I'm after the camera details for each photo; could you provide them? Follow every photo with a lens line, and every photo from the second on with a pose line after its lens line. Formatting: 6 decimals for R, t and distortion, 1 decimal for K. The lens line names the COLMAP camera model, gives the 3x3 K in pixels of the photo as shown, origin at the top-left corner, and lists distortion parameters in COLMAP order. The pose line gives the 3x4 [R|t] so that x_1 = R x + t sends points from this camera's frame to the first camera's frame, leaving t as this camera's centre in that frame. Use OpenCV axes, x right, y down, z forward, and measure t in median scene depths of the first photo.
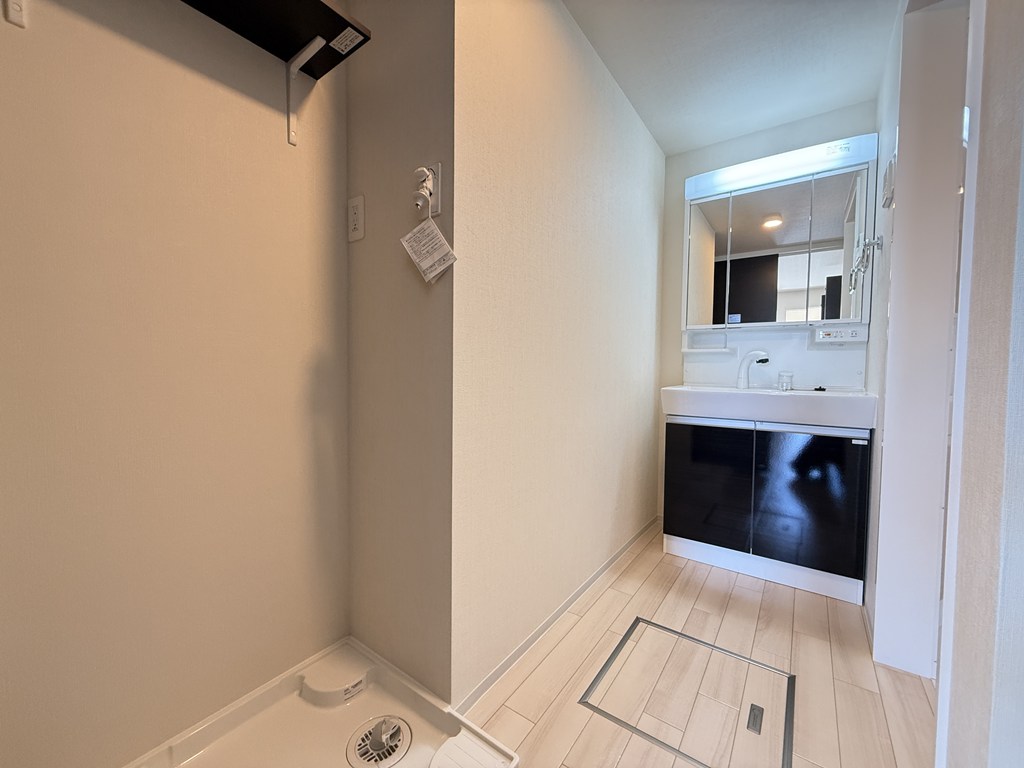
lens RADIAL K [[411.0, 0, 509.1], [0, 411.0, 385.3], [0, 0, 1]] dist [0.000310, 0.000598]
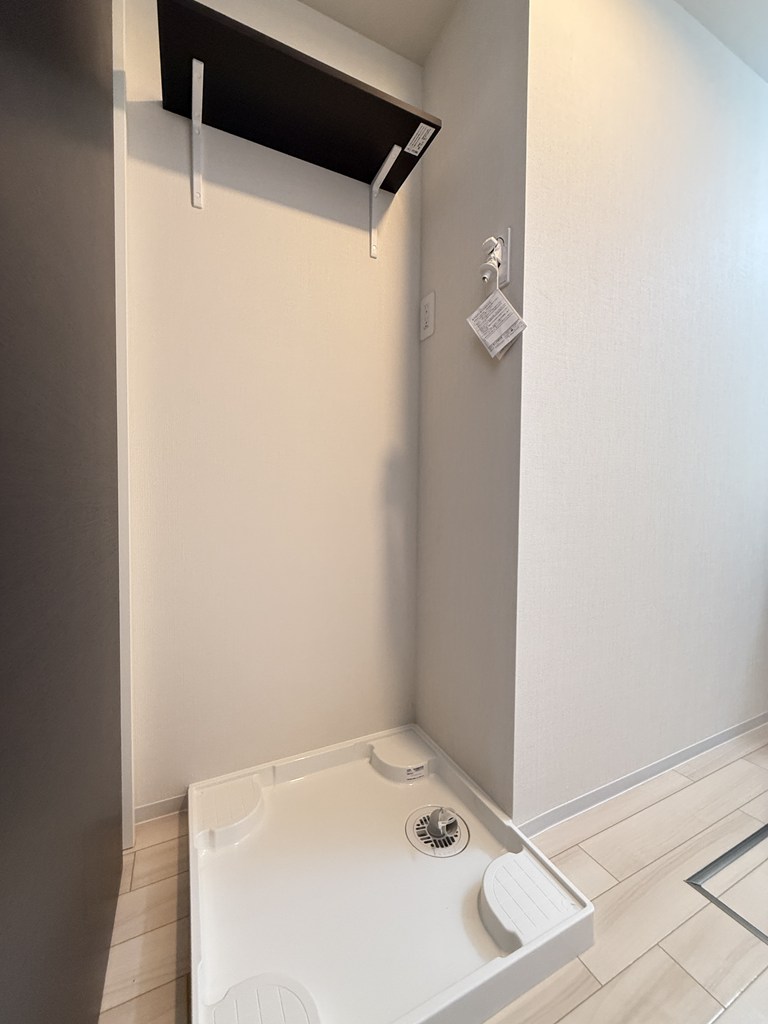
lens RADIAL K [[411.0, 0, 383.1], [0, 411.0, 512.6], [0, 0, 1]] dist [0.000310, 0.000598]
pose [[0.882793, 0.013132, -0.469579, 0.024003], [-0.019492, 0.999772, -0.008685, 0.113559], [0.469358, 0.016820, 0.882848, 0.053528]]
